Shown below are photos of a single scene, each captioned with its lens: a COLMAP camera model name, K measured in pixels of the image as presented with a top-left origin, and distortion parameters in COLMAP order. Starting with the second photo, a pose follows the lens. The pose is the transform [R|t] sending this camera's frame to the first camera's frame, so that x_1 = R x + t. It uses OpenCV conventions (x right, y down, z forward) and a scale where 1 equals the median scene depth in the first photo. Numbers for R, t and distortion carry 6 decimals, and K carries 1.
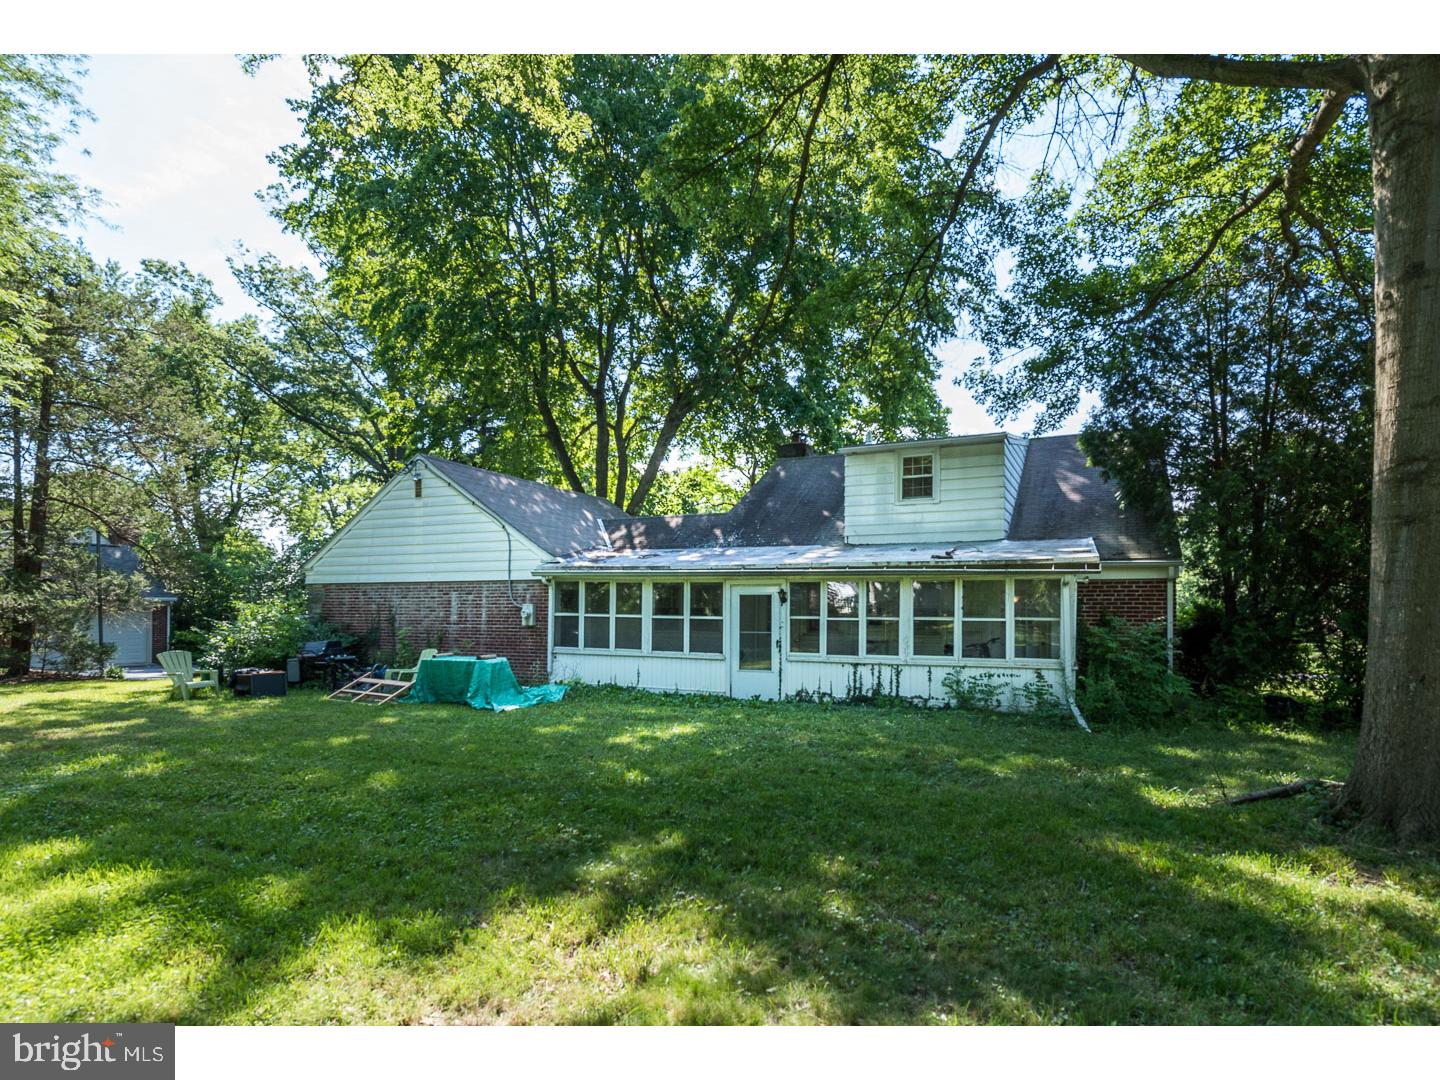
lens RADIAL K [[835.7, 0, 720.0], [0, 835.7, 540.0], [0, 0, 1]] dist [0.000683, 0.000109]
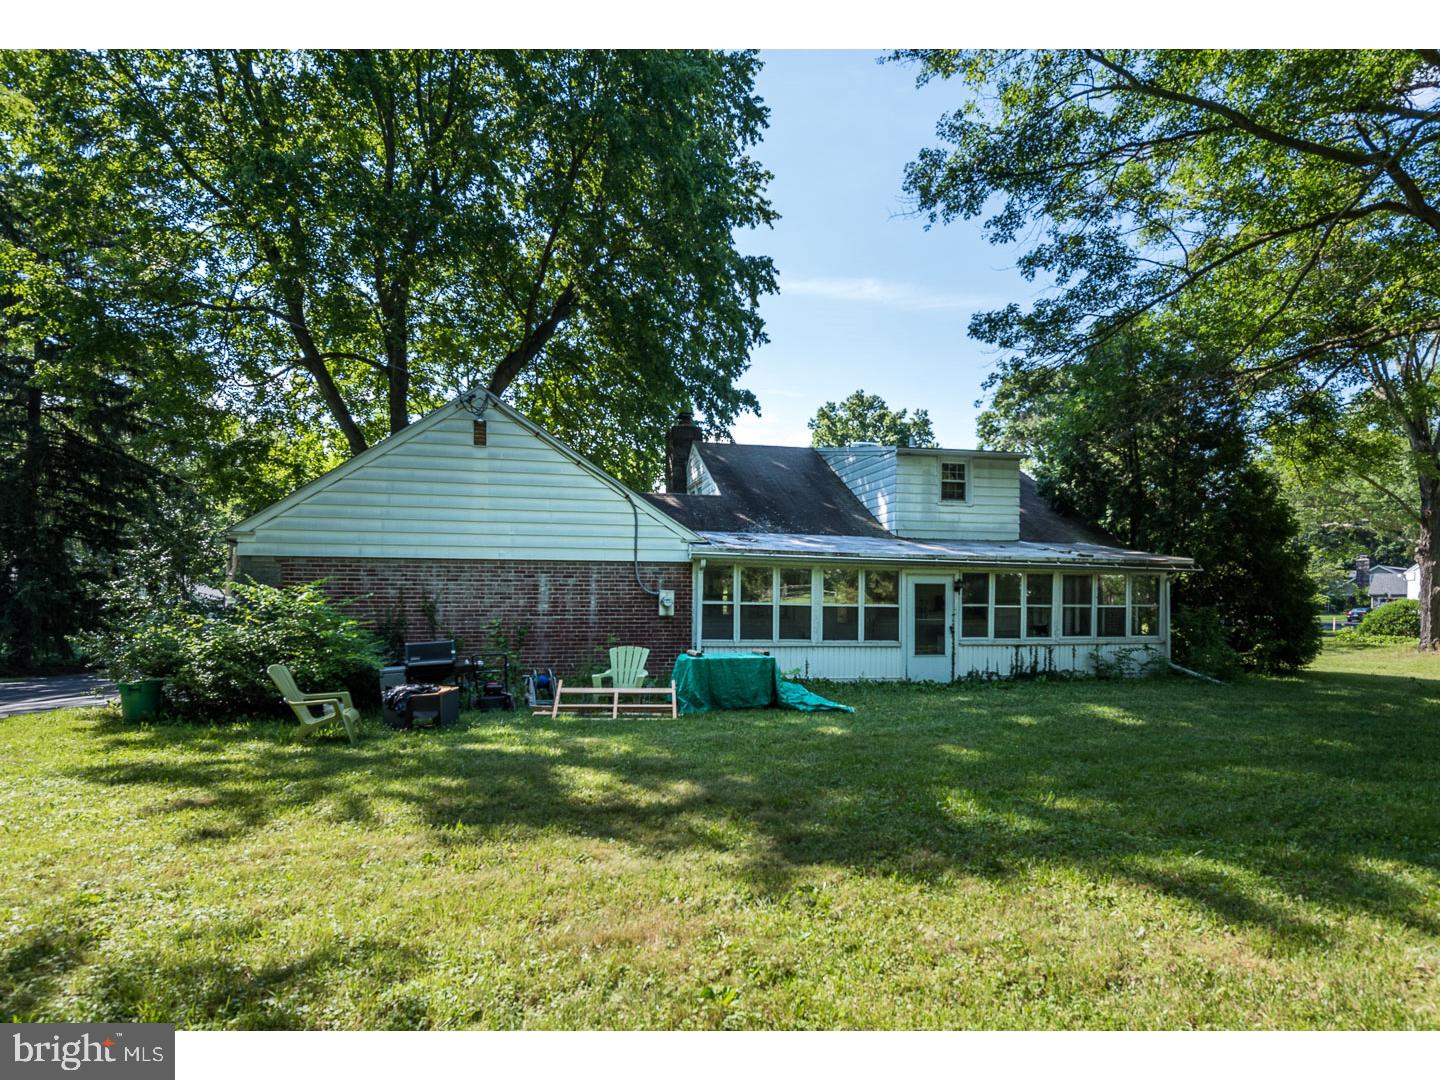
lens RADIAL K [[835.7, 0, 720.0], [0, 835.7, 540.0], [0, 0, 1]] dist [0.000683, 0.000109]
pose [[0.765156, 0.042770, 0.642423, -0.833175], [-0.058825, 0.998262, 0.003604, 0.021839], [-0.641152, -0.040548, 0.766342, 0.360823]]
